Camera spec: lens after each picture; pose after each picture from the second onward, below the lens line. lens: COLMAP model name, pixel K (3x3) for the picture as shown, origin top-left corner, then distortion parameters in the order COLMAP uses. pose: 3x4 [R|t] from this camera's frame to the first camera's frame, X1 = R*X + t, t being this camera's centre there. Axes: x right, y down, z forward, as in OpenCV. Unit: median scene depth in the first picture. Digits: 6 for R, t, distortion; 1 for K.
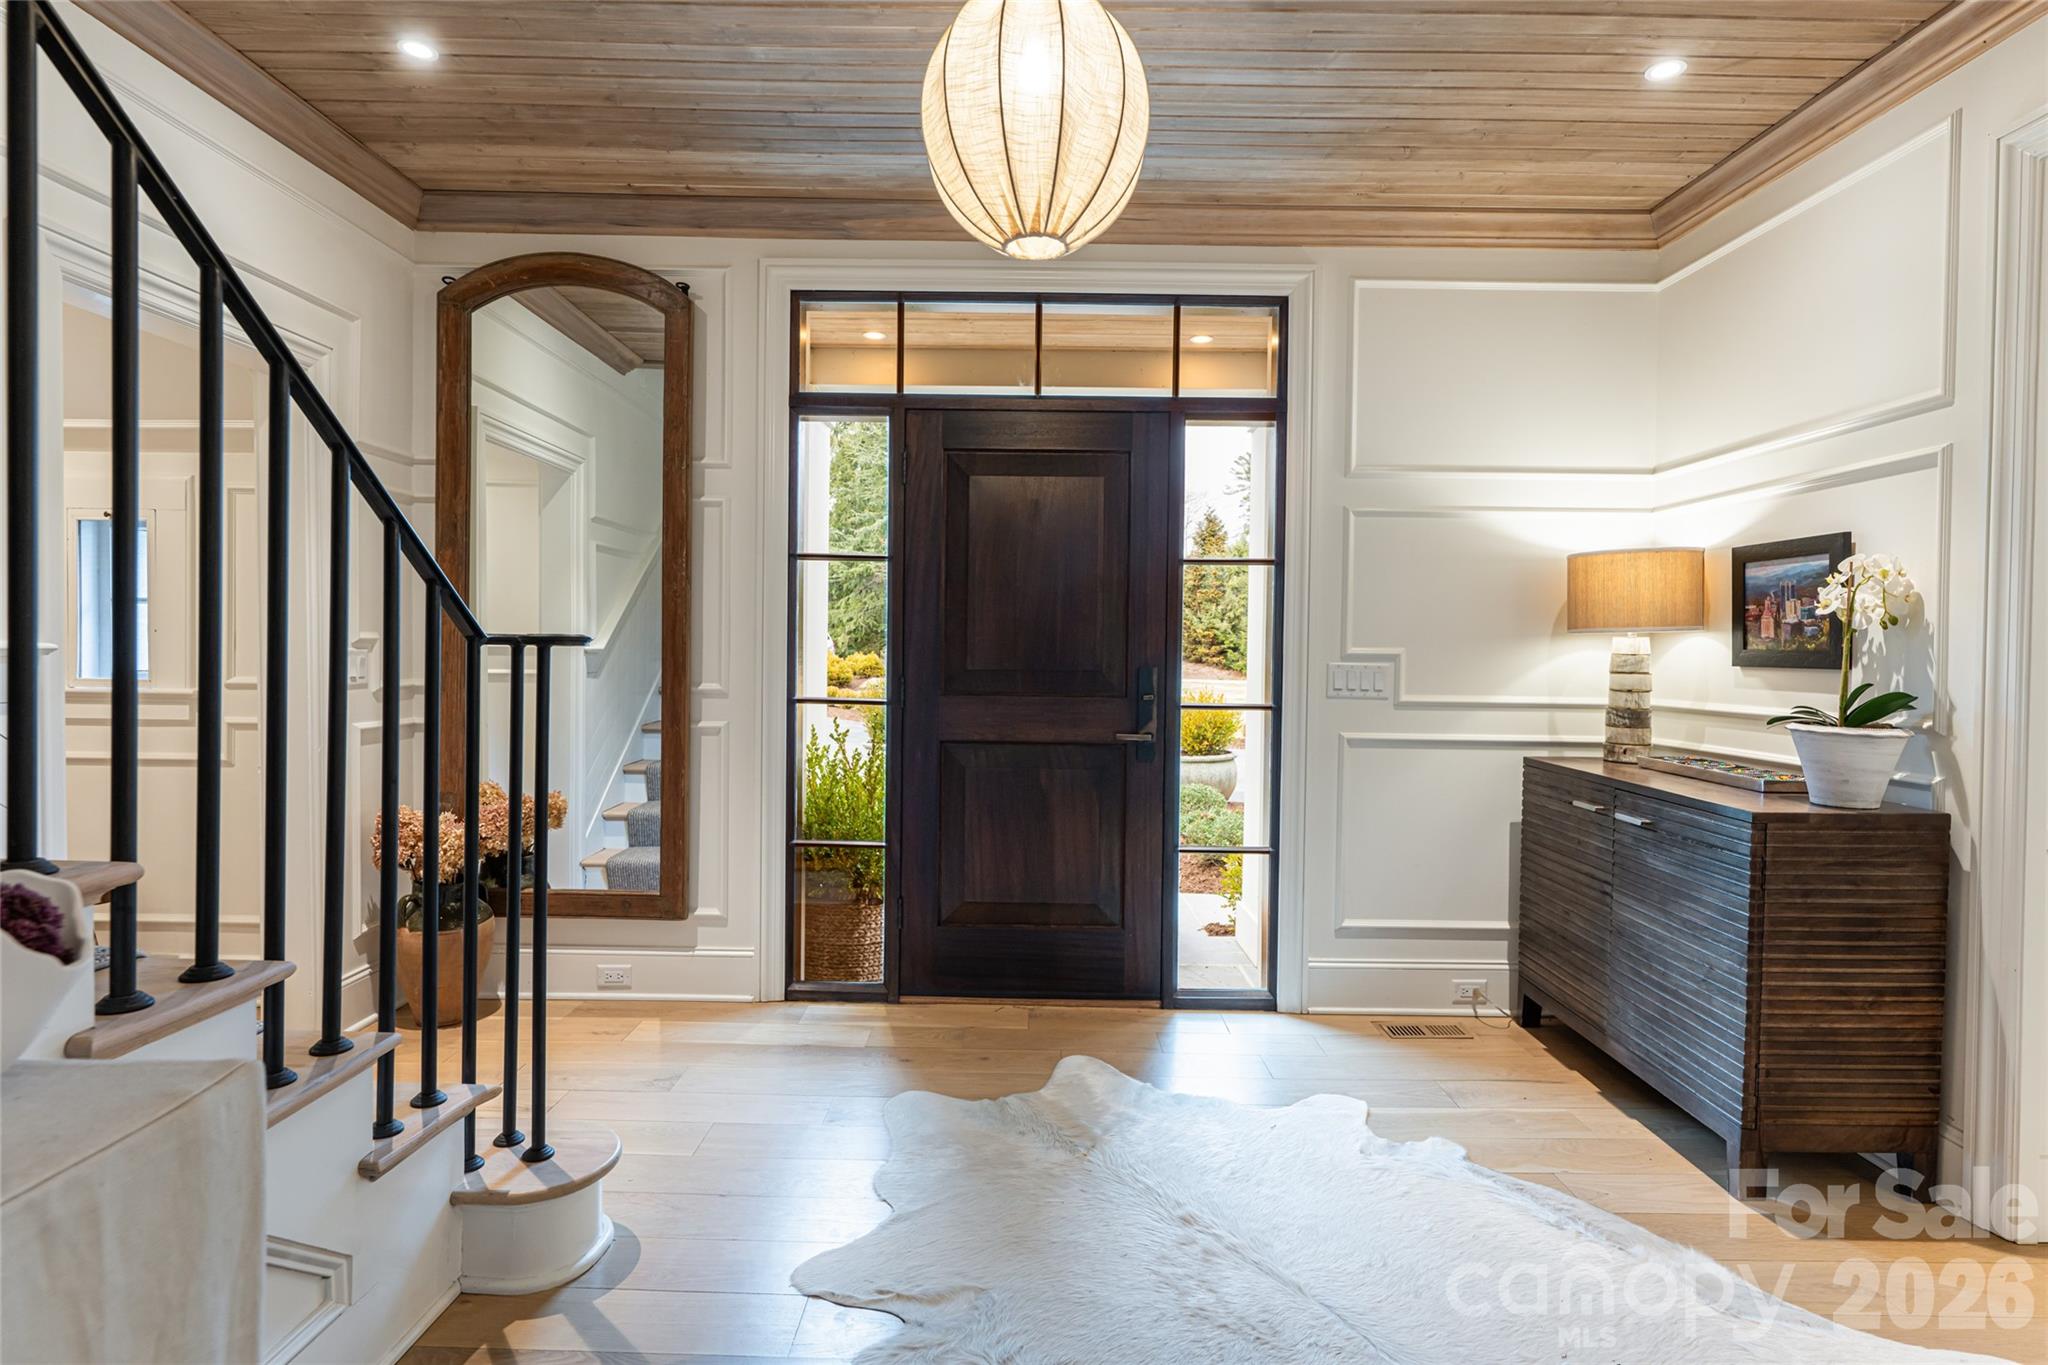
lens RADIAL K [[1055.7, 0, 1026.5], [0, 1055.7, 682.3], [0, 0, 1]] dist [0.000476, -0.000556]
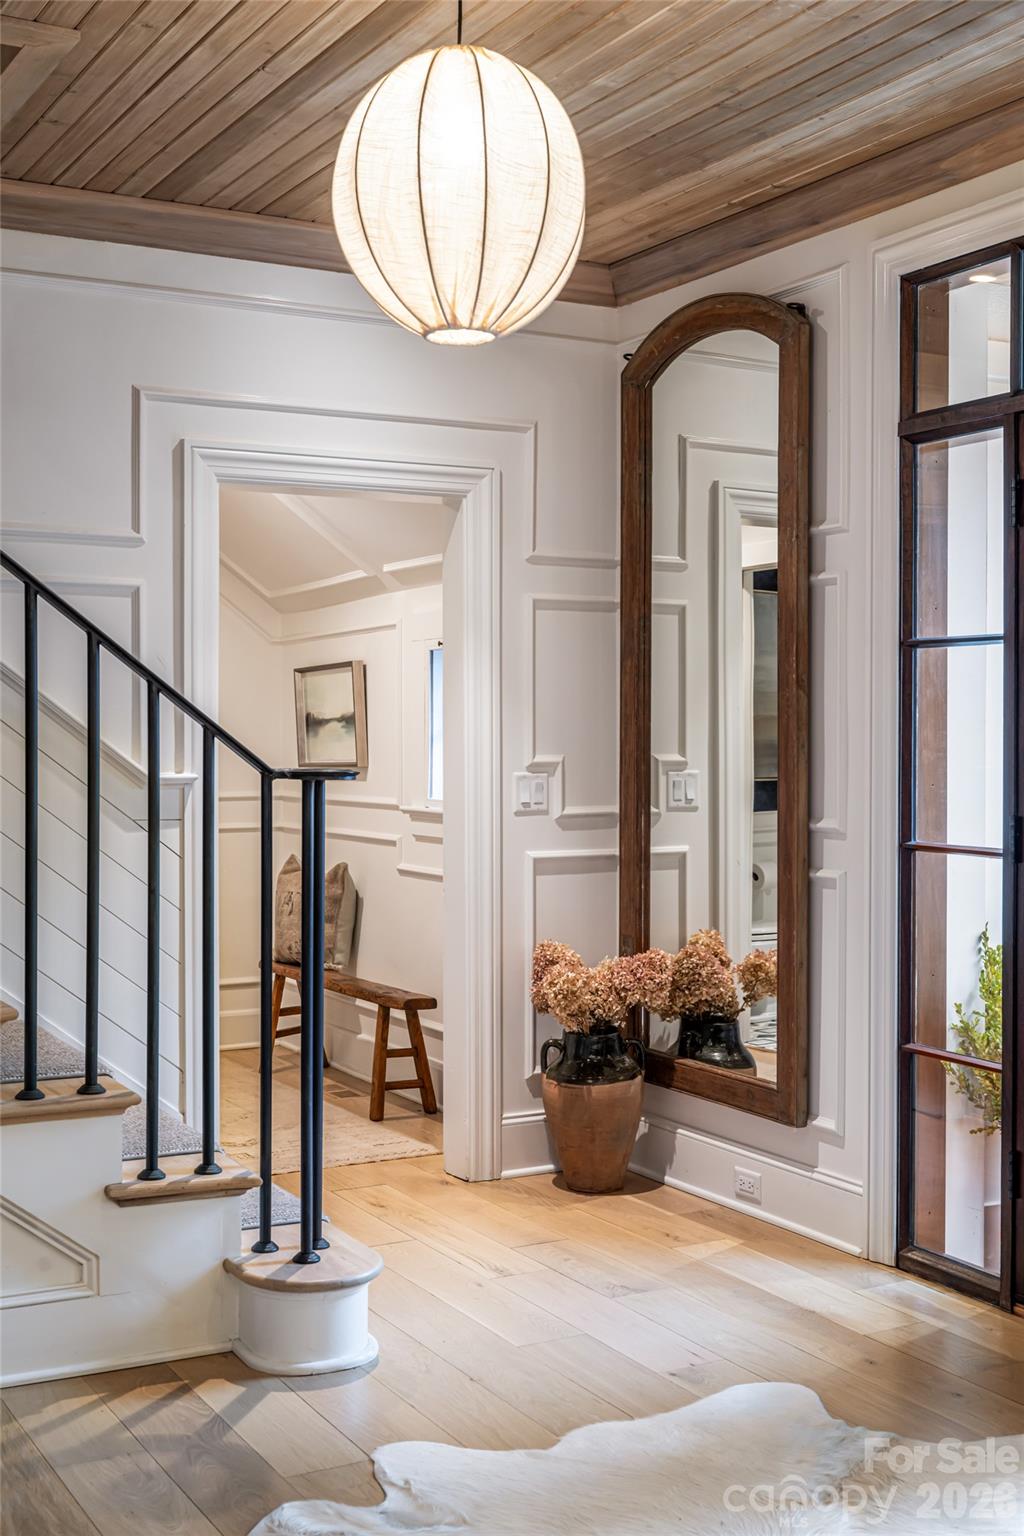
lens RADIAL K [[1893.2, 0, 511.6], [0, 1893.2, 762.2], [0, 0, 1]] dist [0.015982, 0.000000]
pose [[0.474915, 0.001099, -0.880031, 0.809627], [-0.018634, 0.999788, -0.008808, -0.024549], [0.879834, 0.020582, 0.474834, 0.163599]]
